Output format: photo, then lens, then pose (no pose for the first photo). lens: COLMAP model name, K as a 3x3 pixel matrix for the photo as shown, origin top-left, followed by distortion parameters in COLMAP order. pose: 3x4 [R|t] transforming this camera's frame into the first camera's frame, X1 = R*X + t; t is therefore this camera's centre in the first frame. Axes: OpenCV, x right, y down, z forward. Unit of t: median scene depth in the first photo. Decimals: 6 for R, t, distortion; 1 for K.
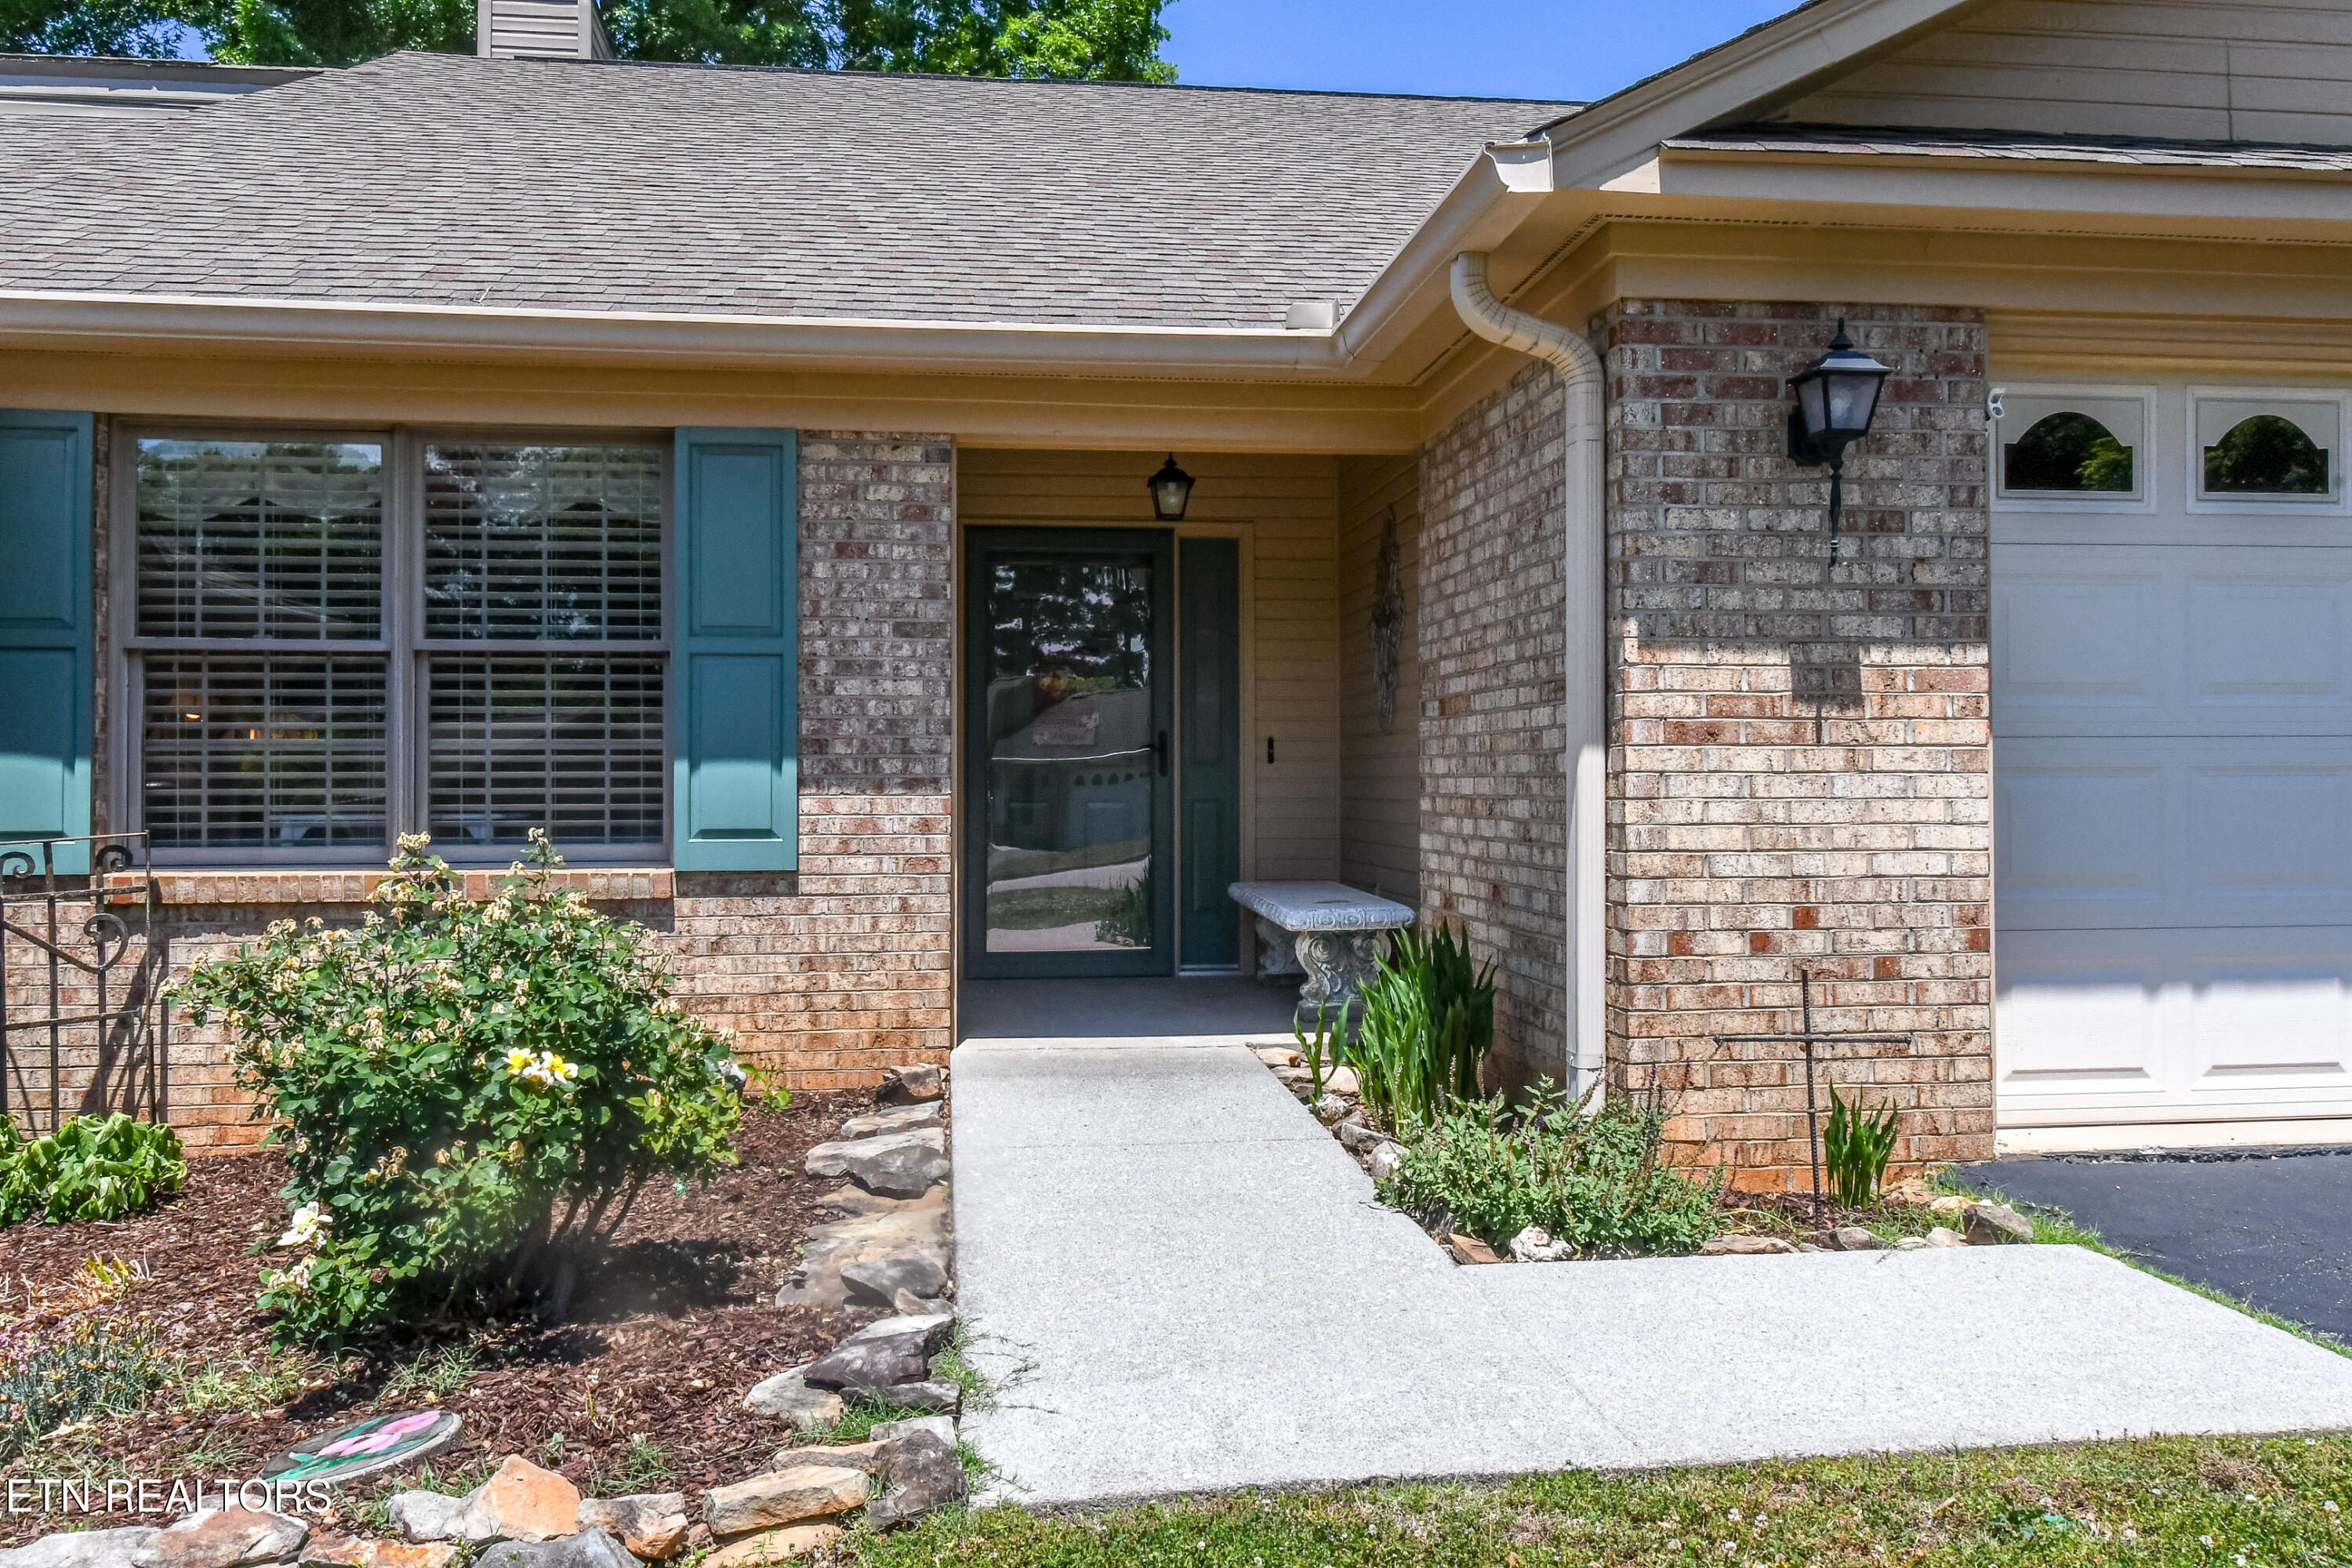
lens RADIAL K [[1768.1, 0, 1165.5], [0, 1768.1, 767.6], [0, 0, 1]] dist [0.022593, -0.003143]
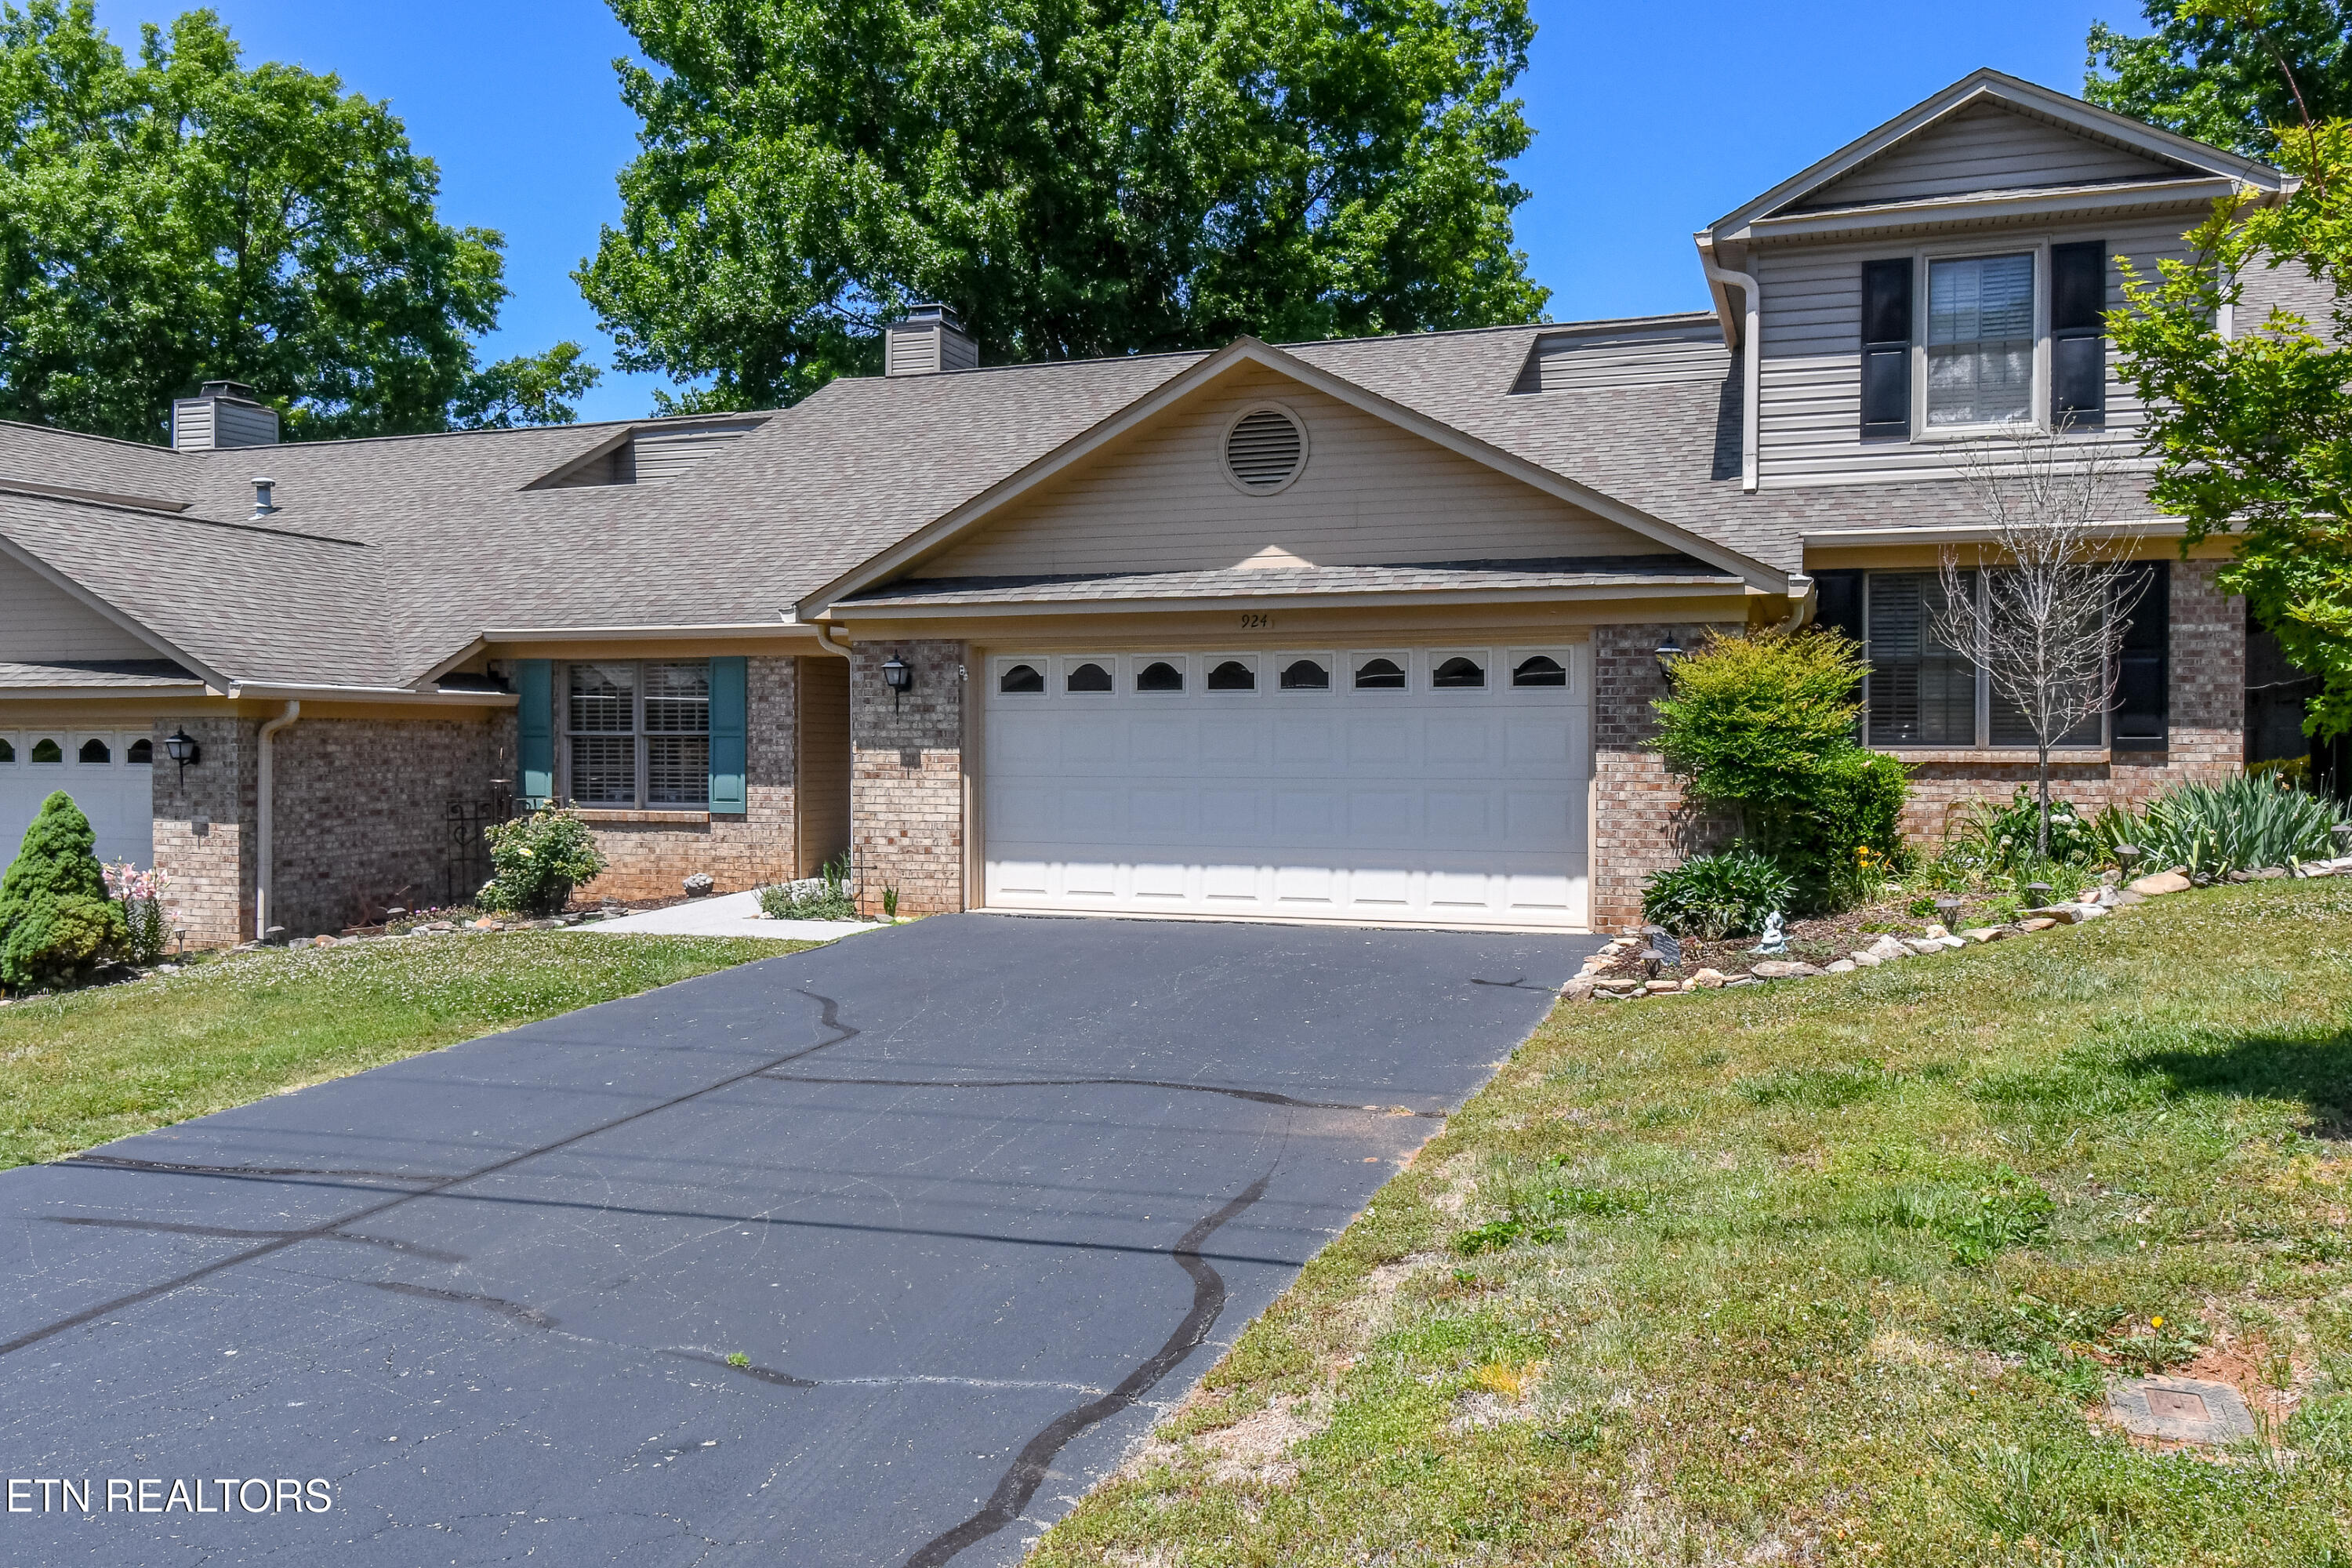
lens RADIAL K [[1754.8, 0, 1166.2], [0, 1754.8, 768.4], [0, 0, 1]] dist [0.026456, -0.001708]
pose [[0.896898, 0.010585, -0.442111, 2.133675], [0.000032, 0.999712, 0.024000, -0.105869], [0.442237, -0.021539, 0.896639, -1.586036]]
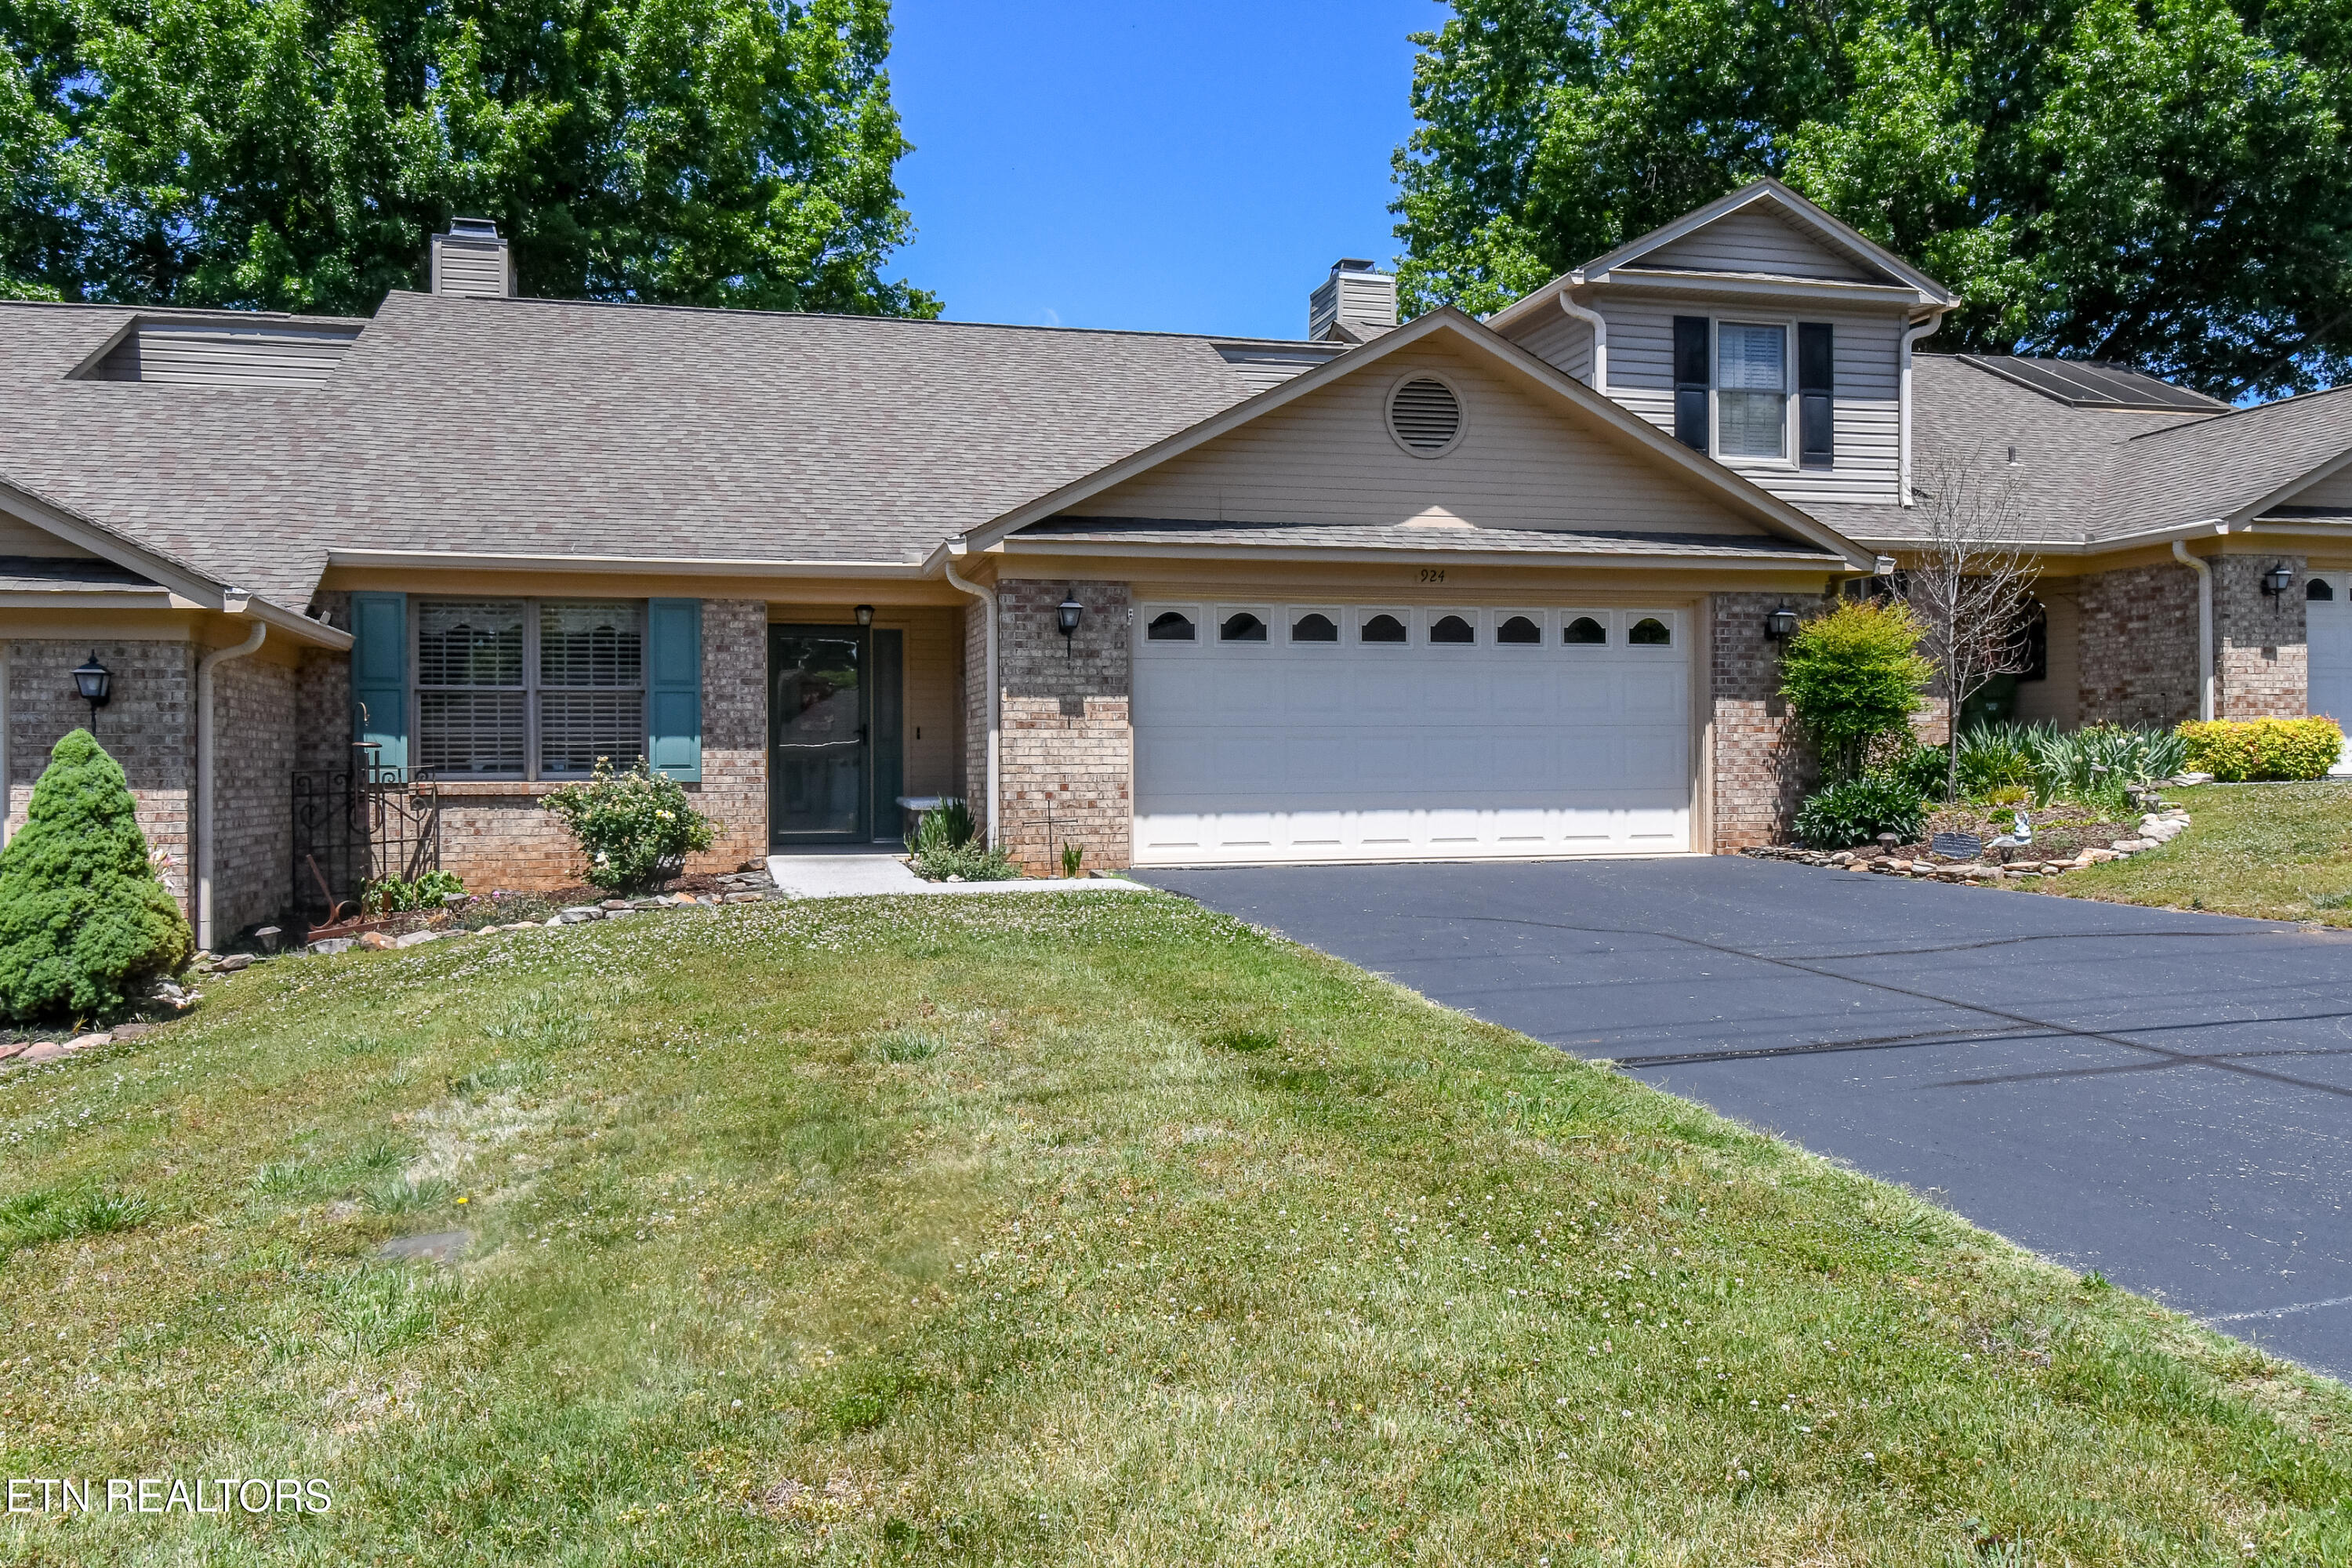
lens RADIAL K [[1754.8, 0, 1141.3], [0, 1754.8, 773.2], [0, 0, 1]] dist [0.026456, -0.001708]
pose [[0.993344, -0.003128, 0.115144, 0.147126], [0.002125, 0.999959, 0.008833, 0.034744], [-0.115167, -0.008529, 0.993310, -1.898719]]
